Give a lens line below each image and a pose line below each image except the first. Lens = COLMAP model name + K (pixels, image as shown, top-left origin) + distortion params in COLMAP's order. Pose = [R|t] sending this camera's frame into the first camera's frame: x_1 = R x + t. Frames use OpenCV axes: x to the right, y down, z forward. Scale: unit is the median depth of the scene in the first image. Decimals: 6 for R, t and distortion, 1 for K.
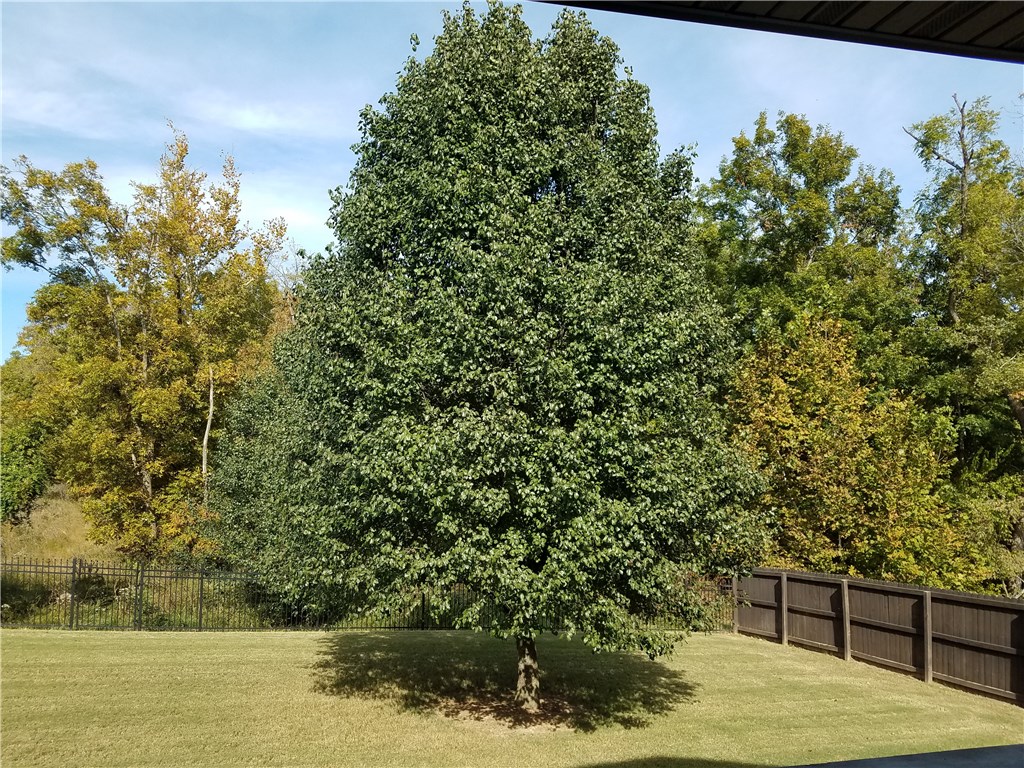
lens RADIAL K [[792.2, 0, 515.8], [0, 792.2, 410.1], [0, 0, 1]] dist [0.227579, -0.308392]
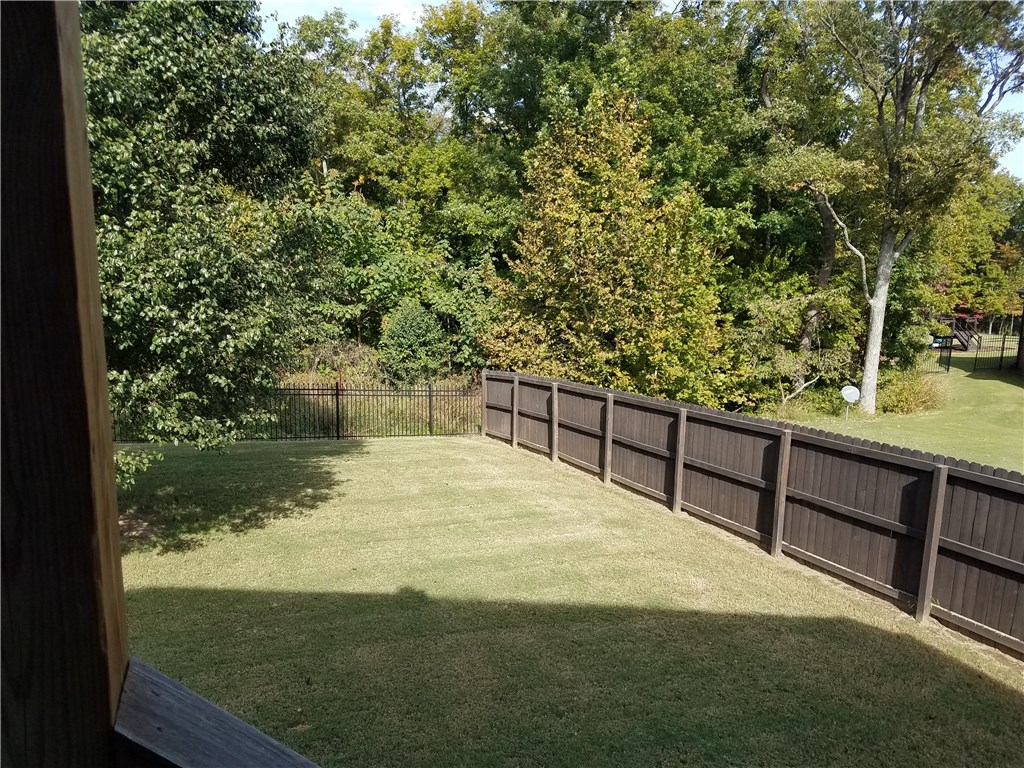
lens RADIAL K [[765.9, 0, 515.1], [0, 765.9, 412.8], [0, 0, 1]] dist [0.219008, -0.400099]
pose [[0.997133, -0.007519, 0.075299, 0.310967], [-0.011231, 0.969327, 0.245518, 0.020548], [-0.074836, -0.245659, 0.966463, 0.128511]]
